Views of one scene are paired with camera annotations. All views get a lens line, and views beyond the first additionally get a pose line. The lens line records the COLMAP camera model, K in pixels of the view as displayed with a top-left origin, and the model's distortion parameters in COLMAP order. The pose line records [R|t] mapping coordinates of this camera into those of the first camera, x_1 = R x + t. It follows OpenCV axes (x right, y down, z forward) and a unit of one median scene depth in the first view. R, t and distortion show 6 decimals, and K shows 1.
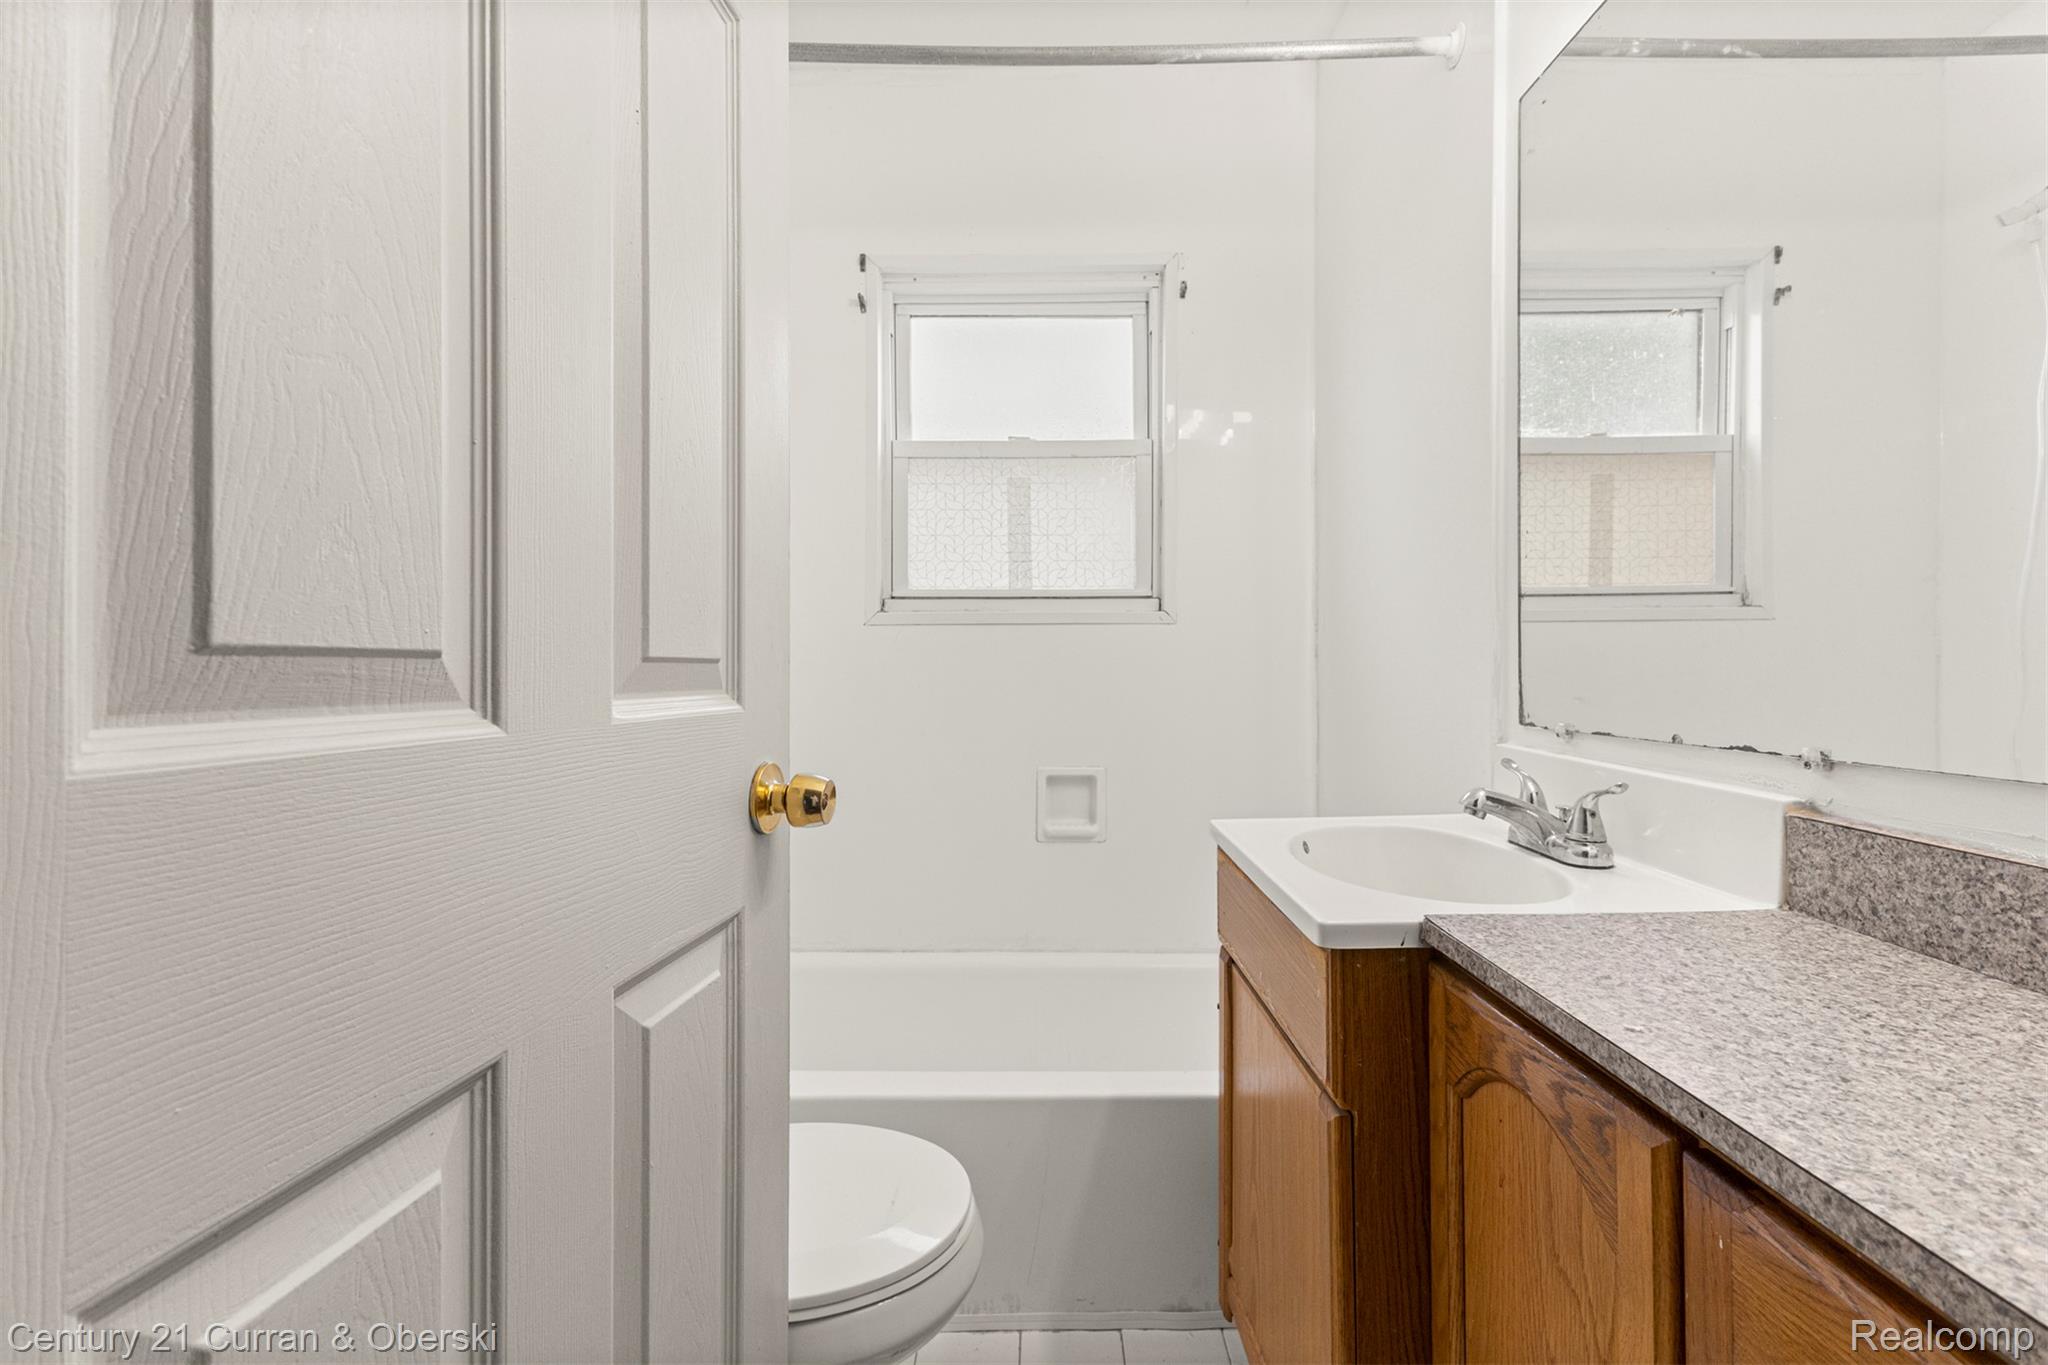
lens RADIAL K [[896.5, 0, 1026.9], [0, 896.5, 677.9], [0, 0, 1]] dist [0.007334, -0.000769]
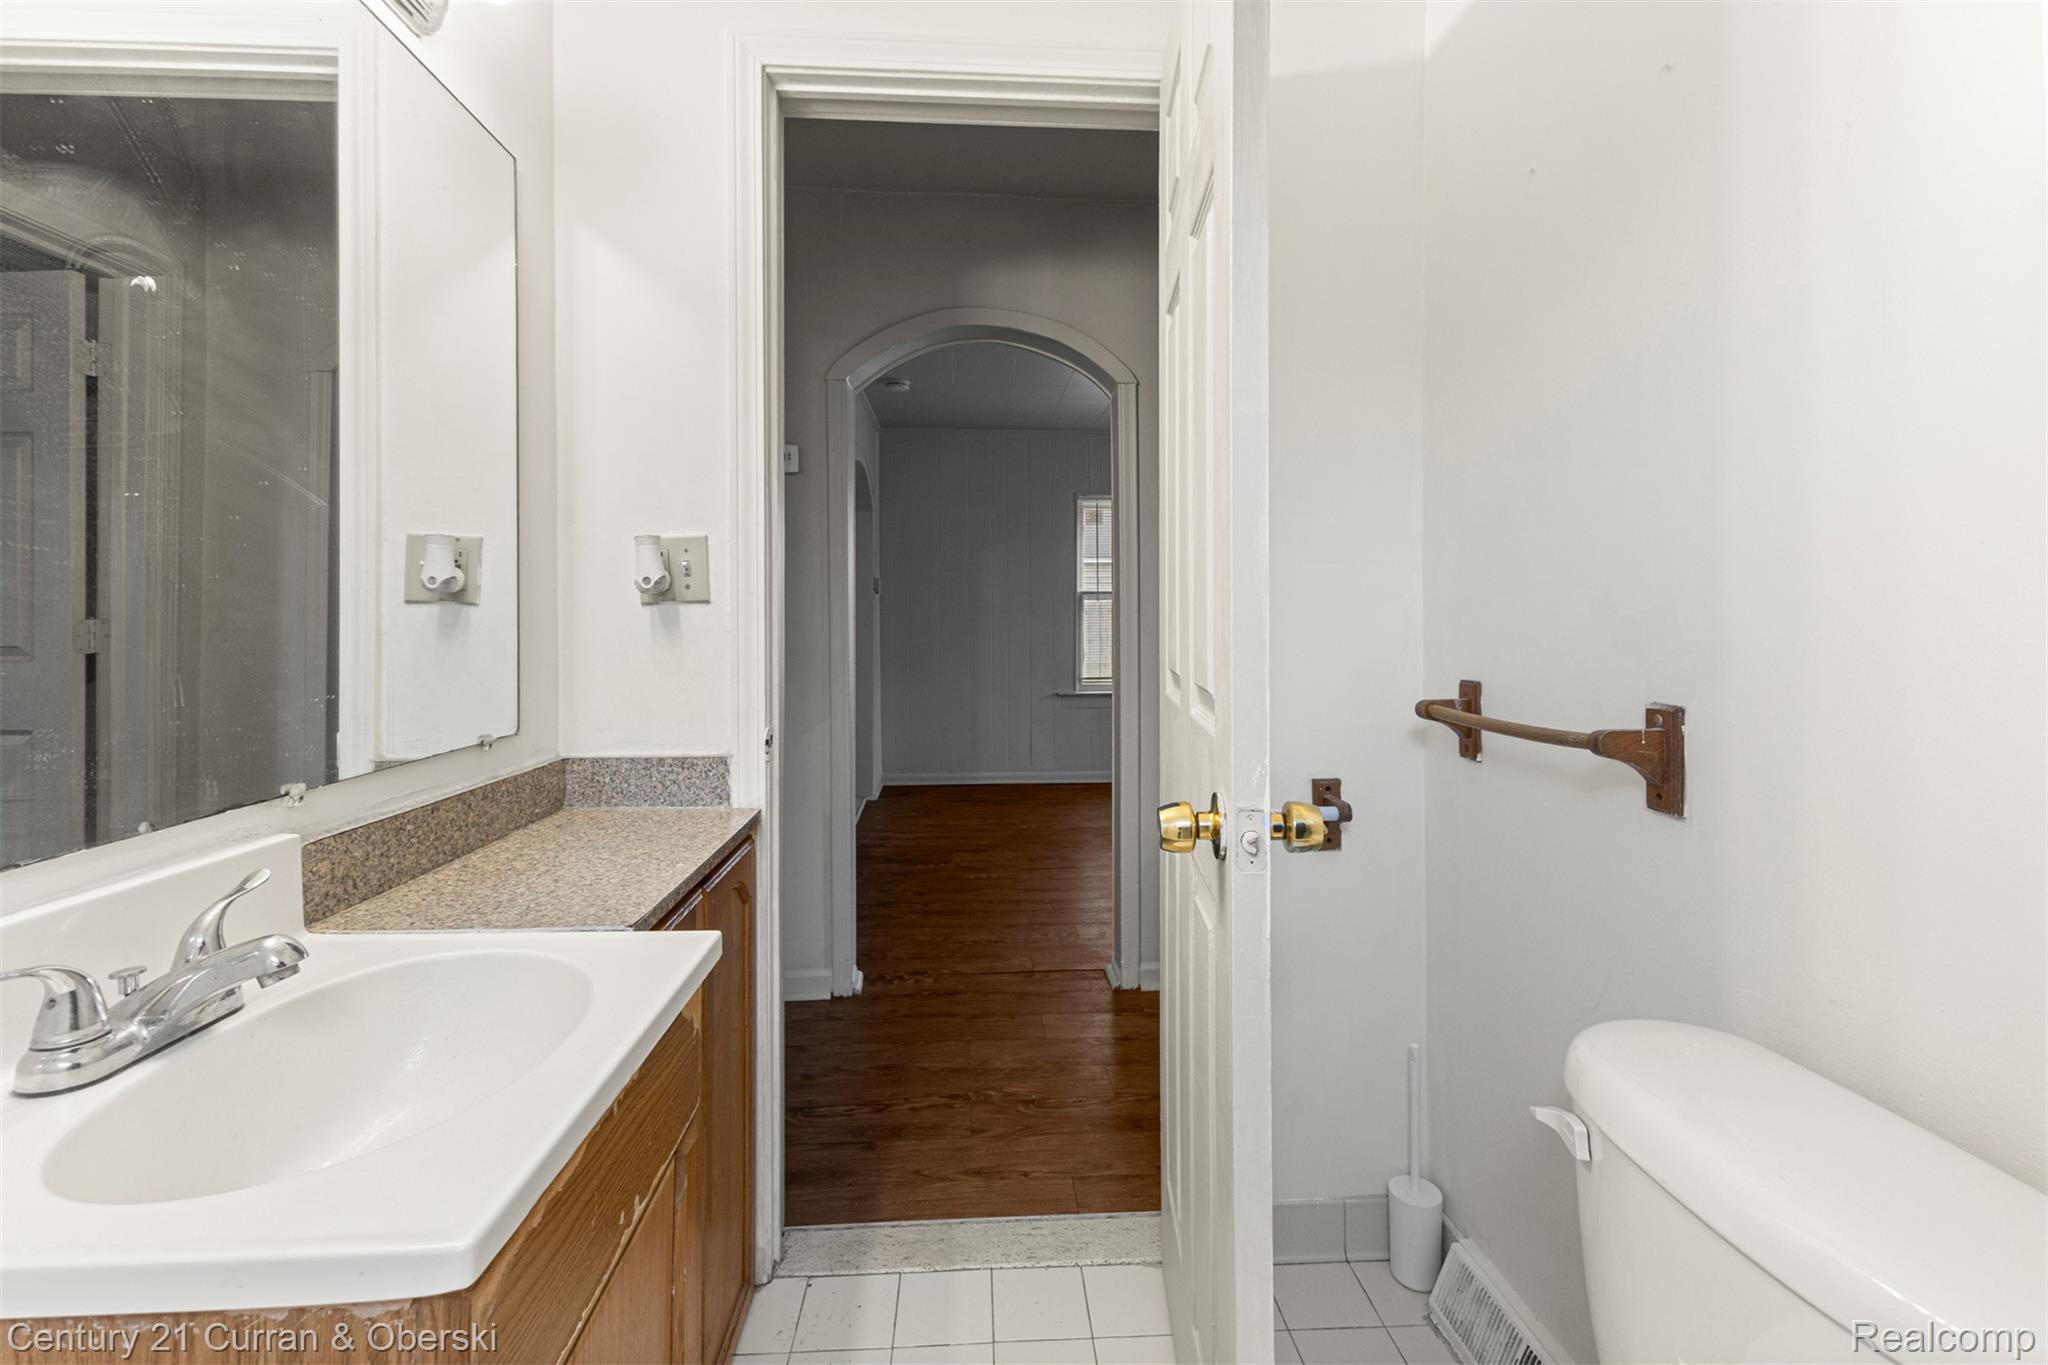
lens RADIAL K [[866.5, 0, 1019.1], [0, 866.5, 606.6], [0, 0, 1]] dist [0.000815, 0.000029]
pose [[-0.997708, 0.002932, -0.067598, 0.023867], [0.003247, 0.999984, -0.004556, -0.156977], [0.067583, -0.004765, -0.997702, 2.413370]]
